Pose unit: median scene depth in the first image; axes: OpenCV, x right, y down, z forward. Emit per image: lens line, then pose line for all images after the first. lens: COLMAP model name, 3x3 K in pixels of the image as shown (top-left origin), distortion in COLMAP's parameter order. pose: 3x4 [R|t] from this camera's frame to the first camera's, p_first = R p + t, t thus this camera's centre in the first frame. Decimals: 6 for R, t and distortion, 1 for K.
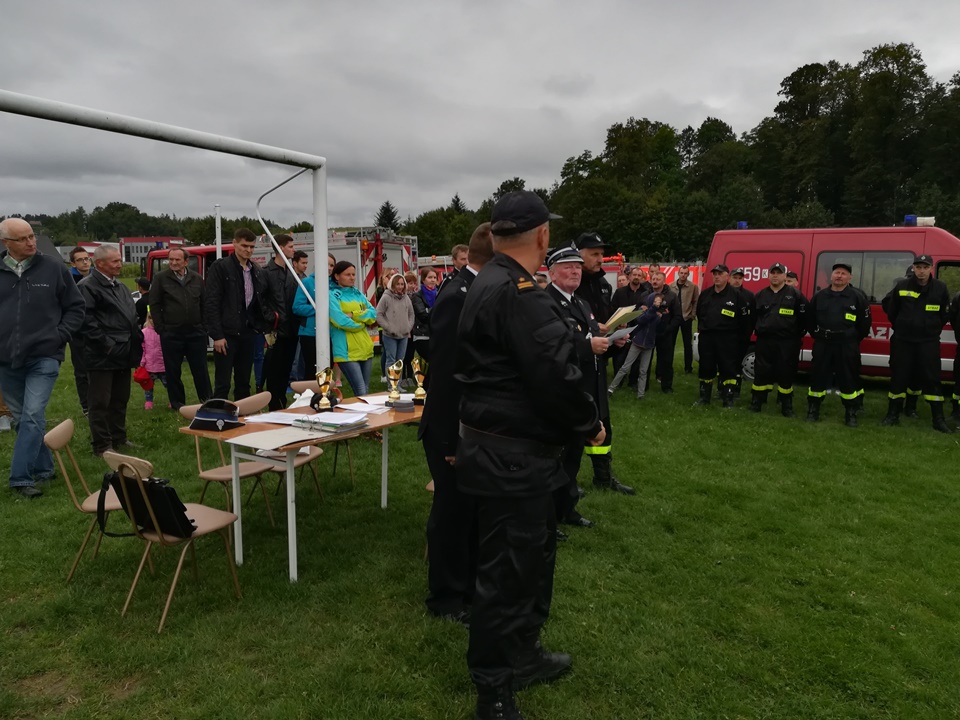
lens RADIAL K [[776.0, 0, 479.7], [0, 776.0, 359.9], [0, 0, 1]] dist [0.078749, -0.093229]
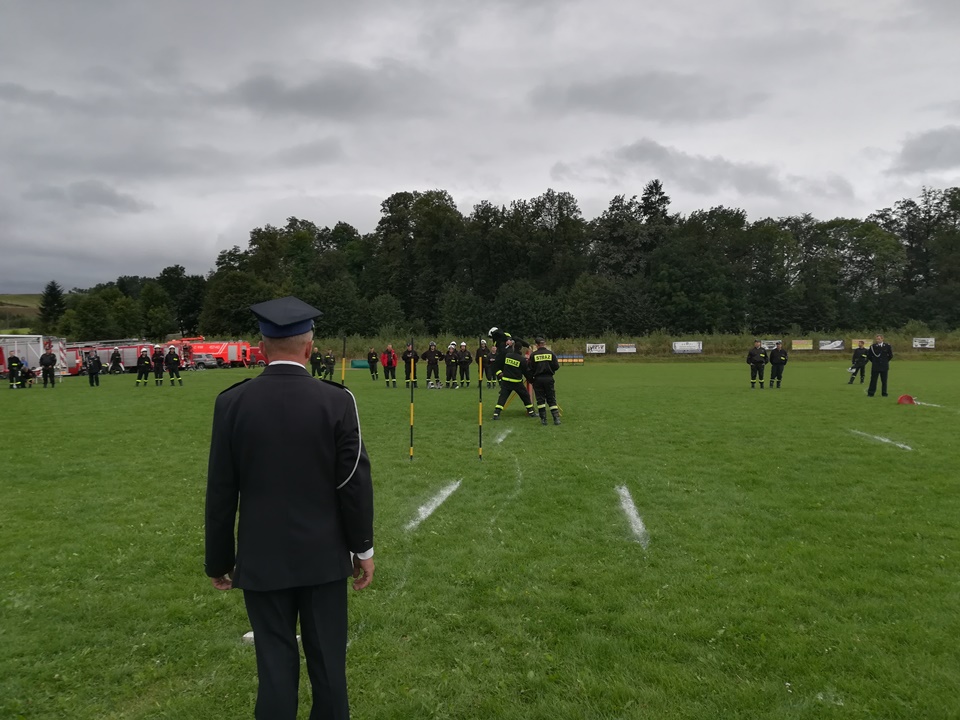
lens RADIAL K [[776.0, 0, 477.4], [0, 776.0, 354.5], [0, 0, 1]] dist [0.078749, -0.093229]
pose [[0.930261, -0.022888, 0.366183, 0.035222], [0.056943, 0.994965, -0.082471, 0.029926], [-0.362452, 0.097572, 0.926881, -0.287685]]
